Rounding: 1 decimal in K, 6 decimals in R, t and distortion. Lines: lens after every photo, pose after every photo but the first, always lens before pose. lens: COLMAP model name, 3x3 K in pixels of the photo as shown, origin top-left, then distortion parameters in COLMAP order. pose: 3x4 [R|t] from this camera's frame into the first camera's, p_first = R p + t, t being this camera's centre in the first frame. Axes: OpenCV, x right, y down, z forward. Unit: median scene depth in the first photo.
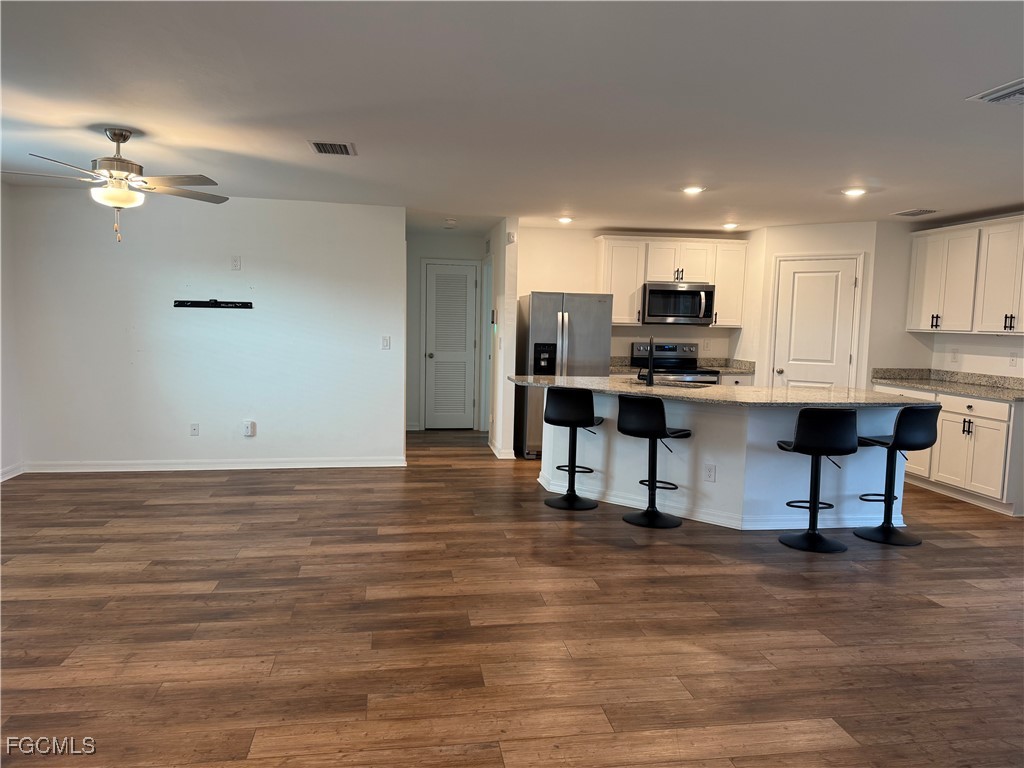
lens RADIAL K [[712.3, 0, 512.0], [0, 712.3, 384.0], [0, 0, 1]] dist [0.129677, -0.194538]
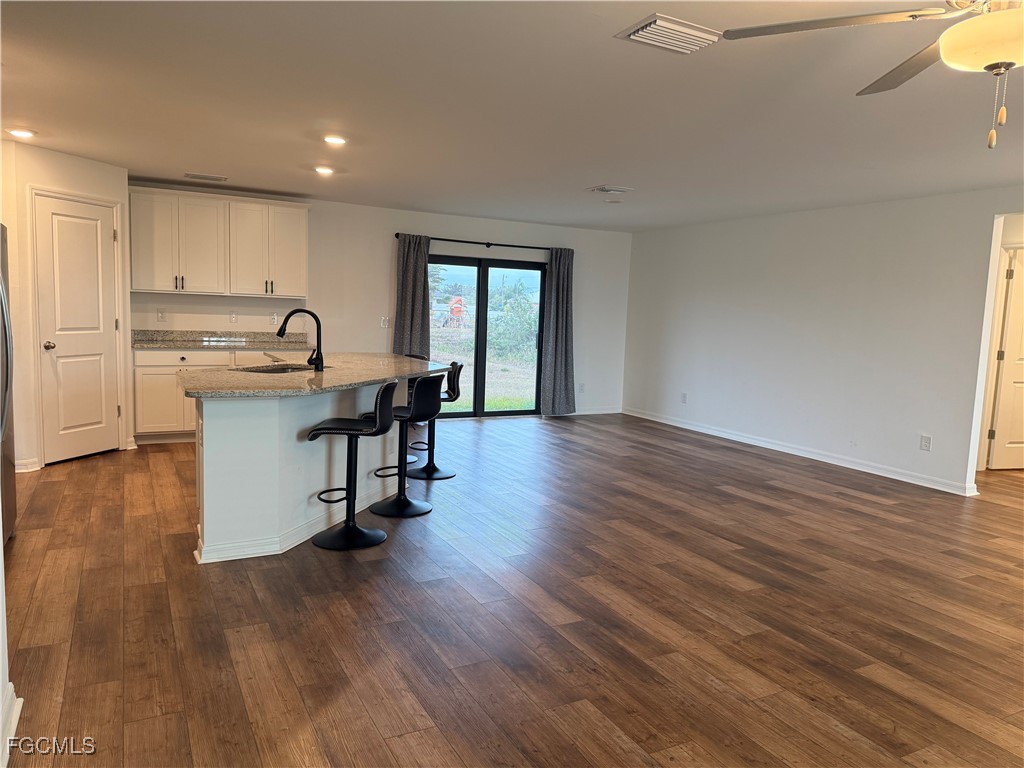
lens RADIAL K [[716.3, 0, 508.8], [0, 716.3, 381.5], [0, 0, 1]] dist [0.070016, -0.089767]
pose [[-0.318723, -0.130336, 0.938844, -0.675934], [0.040327, 0.987739, 0.150814, -0.103784], [-0.946990, 0.085929, -0.309559, 1.096664]]
